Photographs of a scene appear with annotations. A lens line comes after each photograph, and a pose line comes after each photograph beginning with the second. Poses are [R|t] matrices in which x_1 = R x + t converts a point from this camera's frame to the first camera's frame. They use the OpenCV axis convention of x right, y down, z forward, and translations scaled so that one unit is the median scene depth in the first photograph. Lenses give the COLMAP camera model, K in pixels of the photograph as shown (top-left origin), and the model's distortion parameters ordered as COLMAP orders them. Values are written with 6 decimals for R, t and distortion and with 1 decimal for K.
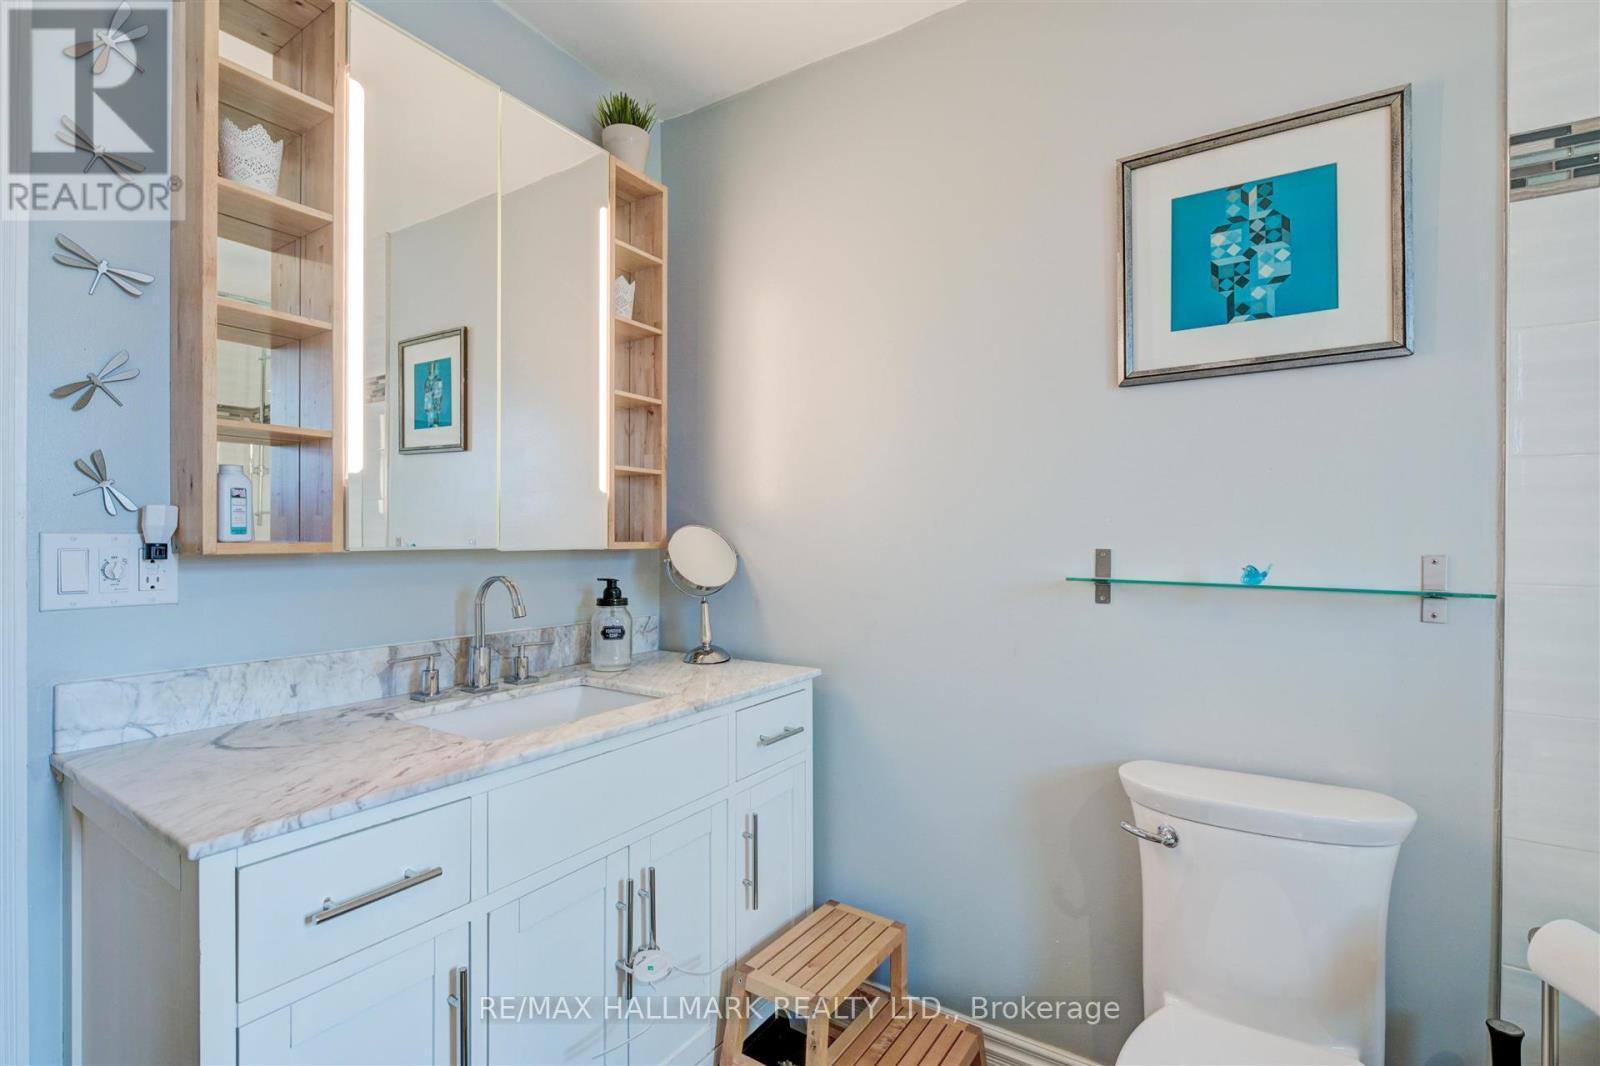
lens RADIAL K [[731.4, 0, 805.1], [0, 731.4, 529.3], [0, 0, 1]] dist [-0.002902, 0.000168]
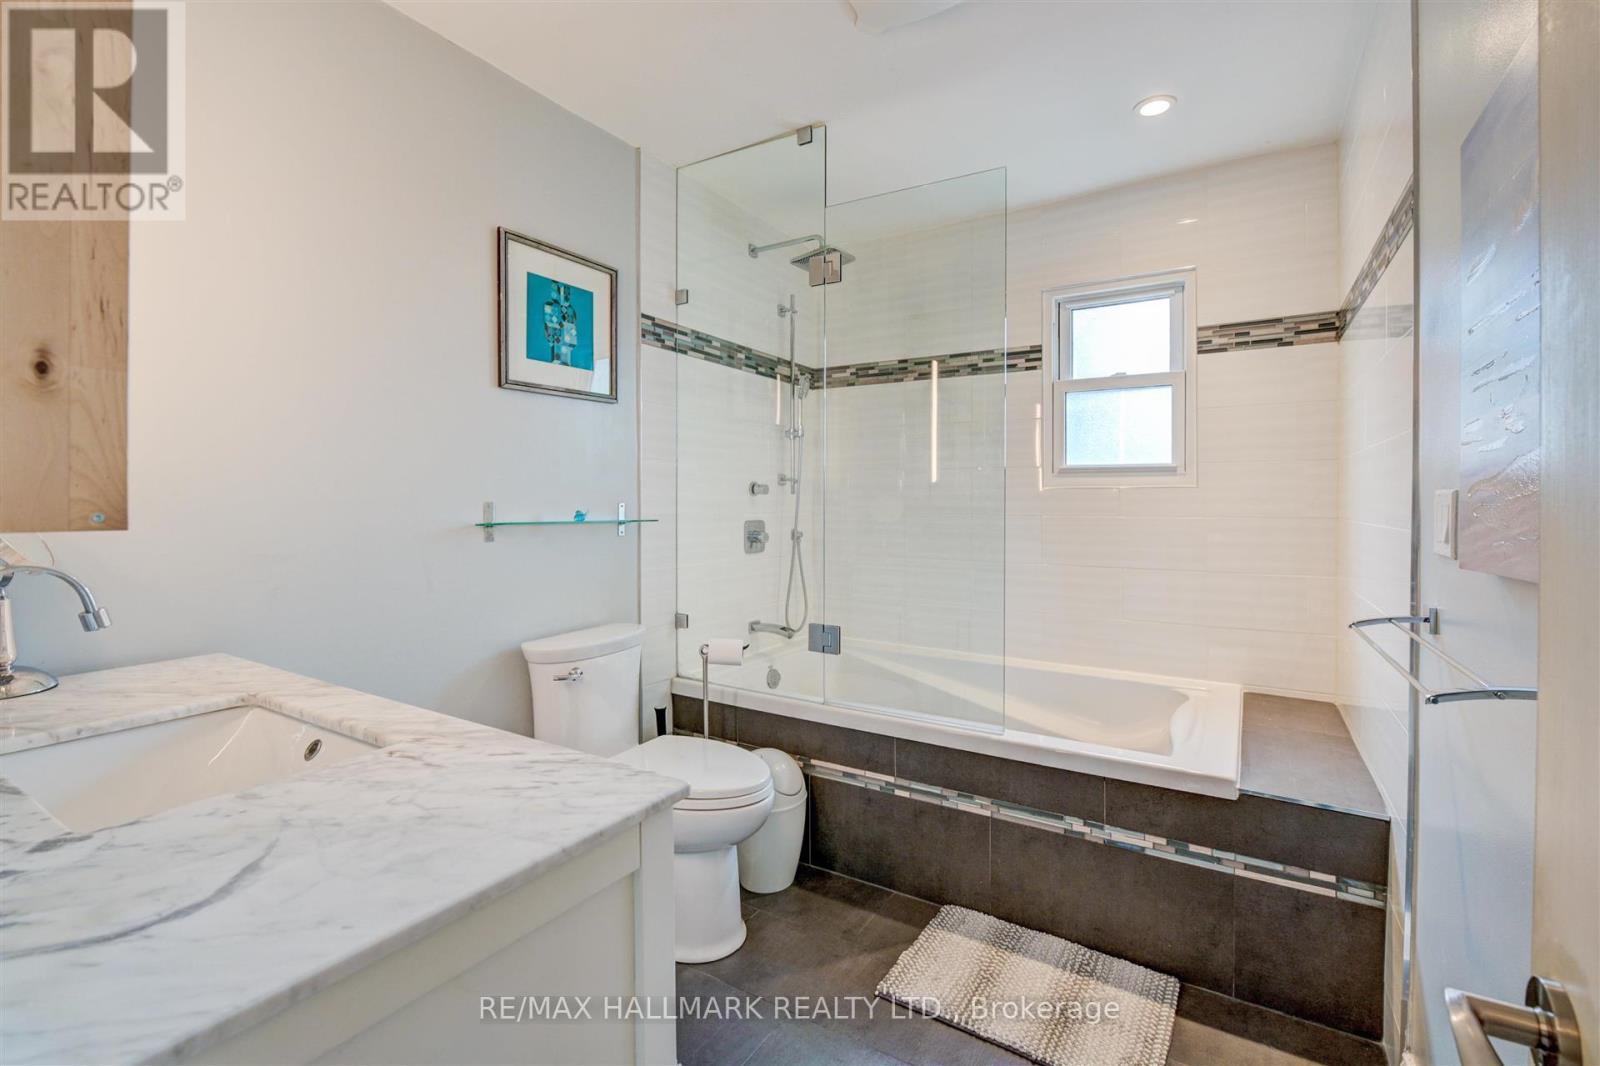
lens RADIAL K [[731.4, 0, 799.4], [0, 731.4, 503.1], [0, 0, 1]] dist [-0.002902, 0.000168]
pose [[-0.026961, -0.013050, 0.999551, -1.136980], [-0.015591, 0.999799, 0.012633, 0.001510], [-0.999515, -0.015244, -0.027159, 0.513574]]
